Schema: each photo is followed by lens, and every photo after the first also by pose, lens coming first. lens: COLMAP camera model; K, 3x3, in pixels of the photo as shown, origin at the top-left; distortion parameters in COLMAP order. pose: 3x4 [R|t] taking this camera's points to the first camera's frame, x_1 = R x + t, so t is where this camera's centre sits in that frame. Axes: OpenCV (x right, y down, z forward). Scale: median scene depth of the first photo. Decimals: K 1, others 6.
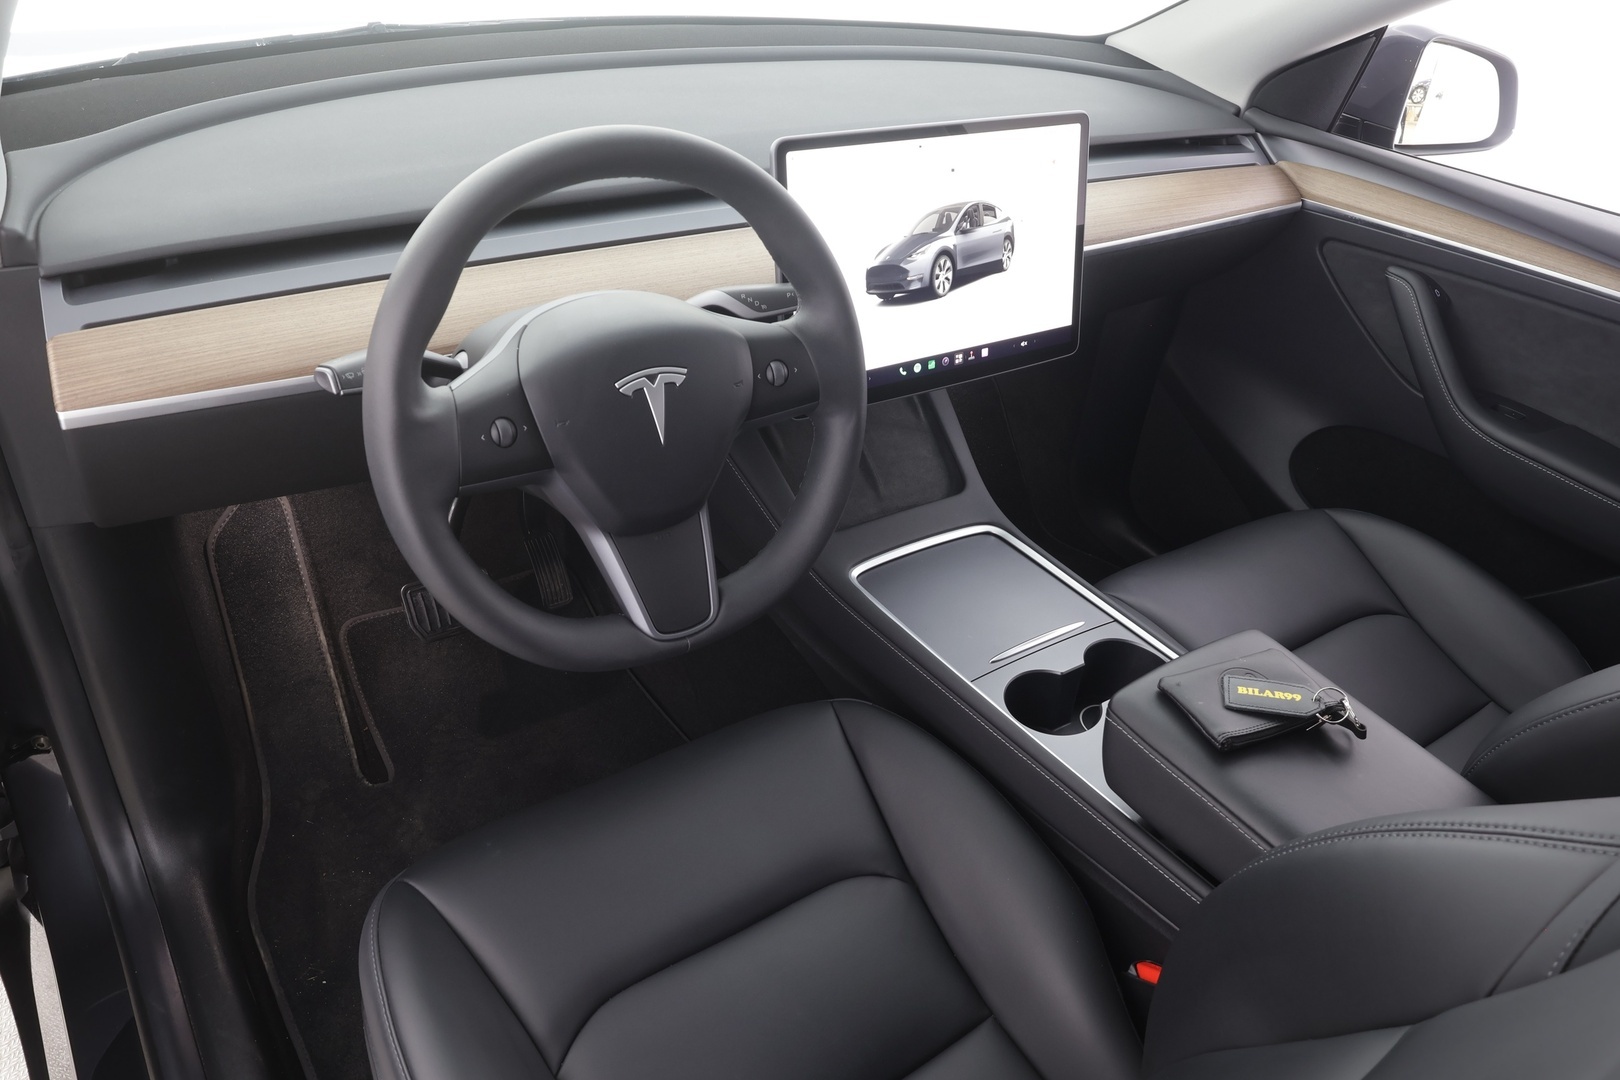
lens RADIAL K [[1156.0, 0, 796.4], [0, 1156.0, 566.6], [0, 0, 1]] dist [0.019415, -0.000640]
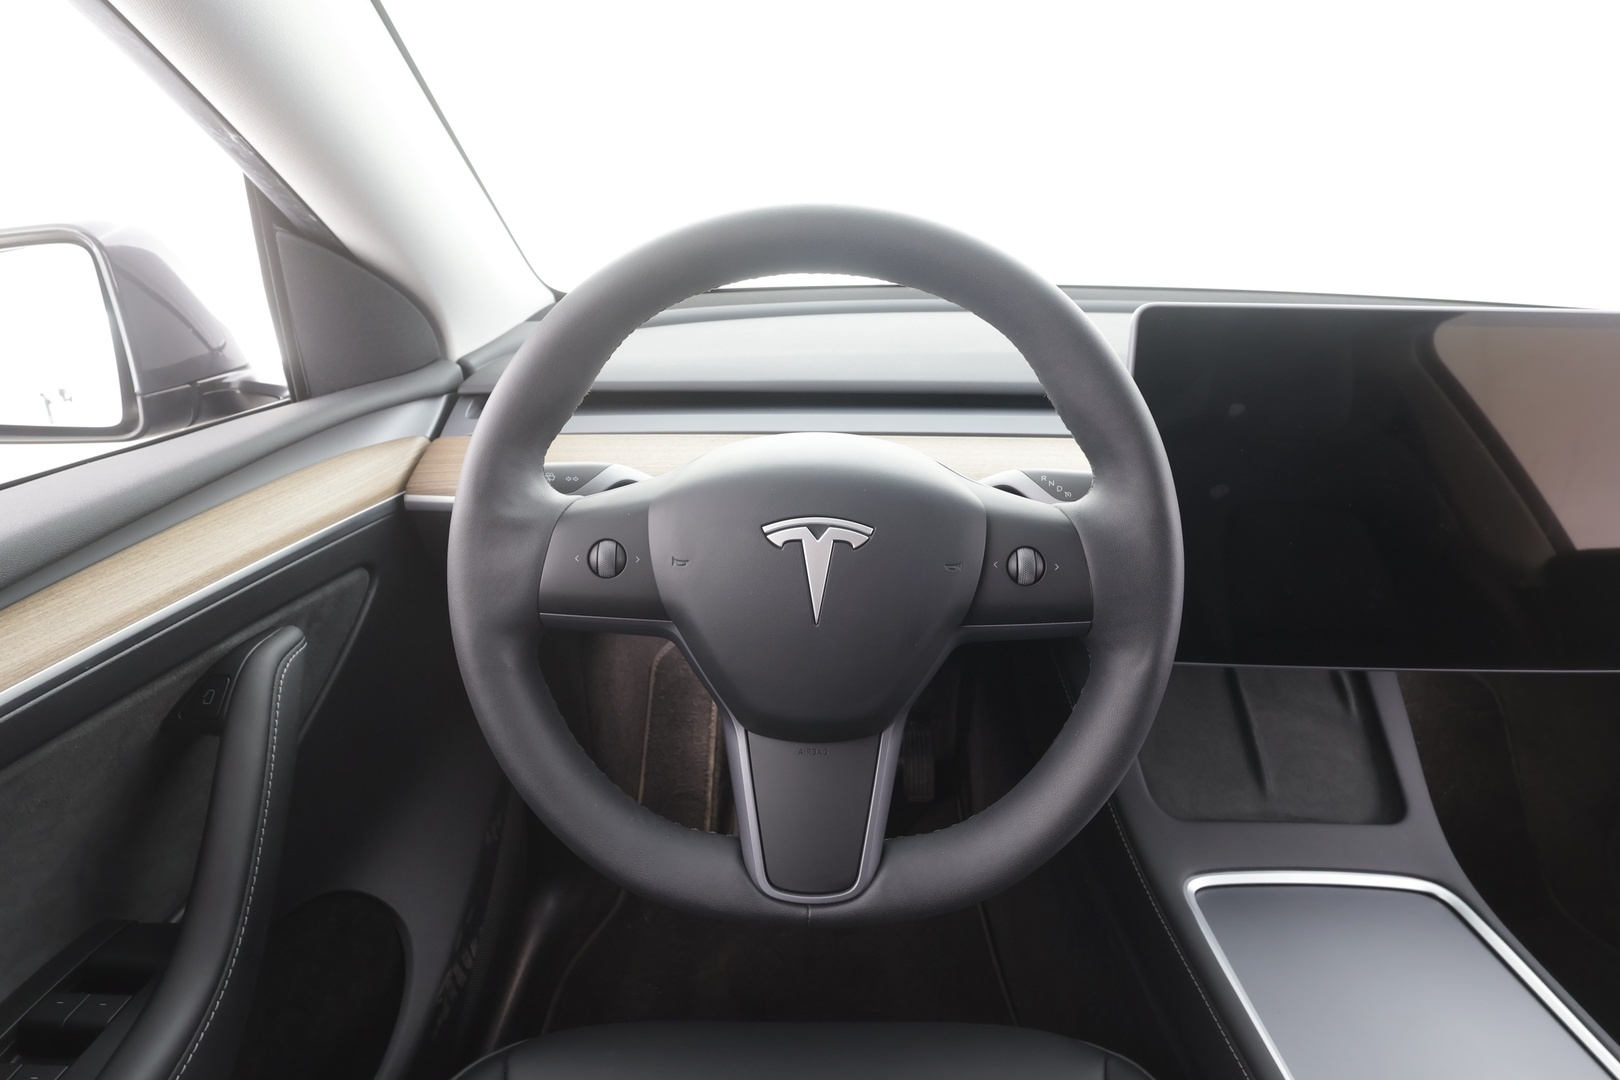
lens RADIAL K [[795.3, 0, 810.0], [0, 795.3, 540.0], [0, 0, 1]] dist [0.002839, 0.000086]
pose [[0.815188, 0.139648, -0.562109, 0.110295], [-0.280911, 0.944040, -0.172853, -0.047743], [0.506514, 0.298810, 0.808799, 0.414275]]
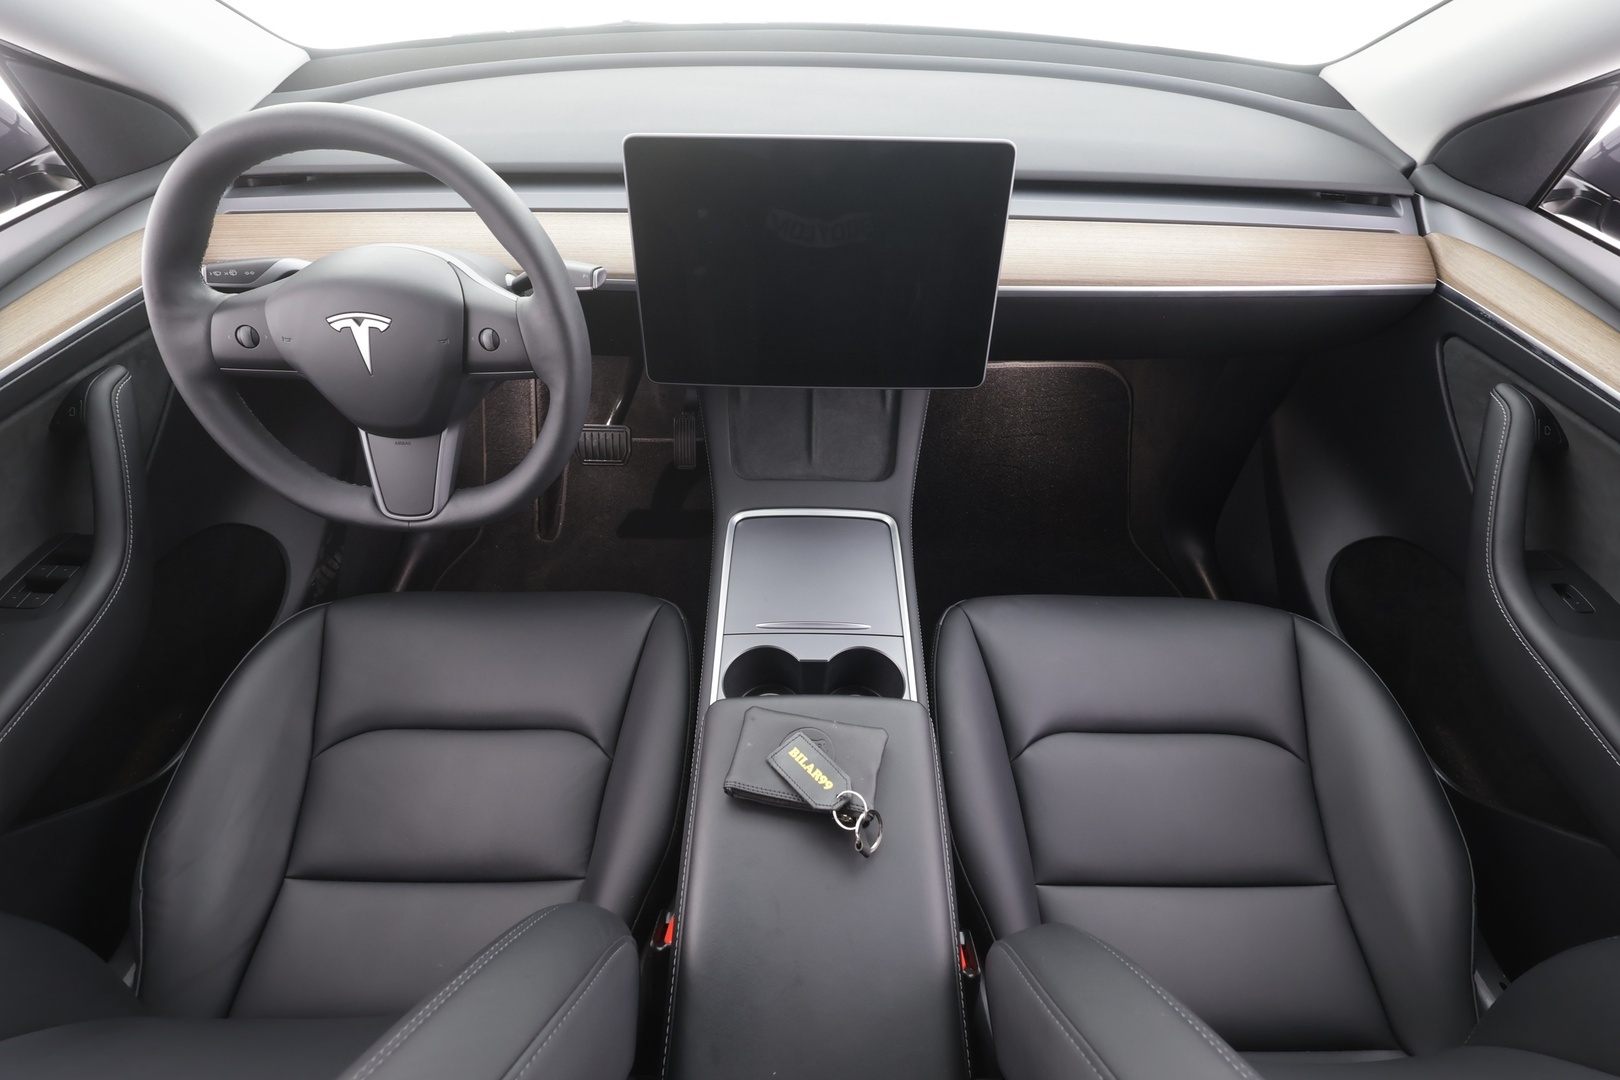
lens RADIAL K [[758.1, 0, 810.0], [0, 758.1, 540.0], [0, 0, 1]] dist [0.002985, 0.000364]
pose [[0.814016, 0.348826, -0.464433, 0.533700], [-0.275525, 0.935795, 0.219939, -0.181737], [0.511334, -0.051071, 0.857863, 0.365770]]
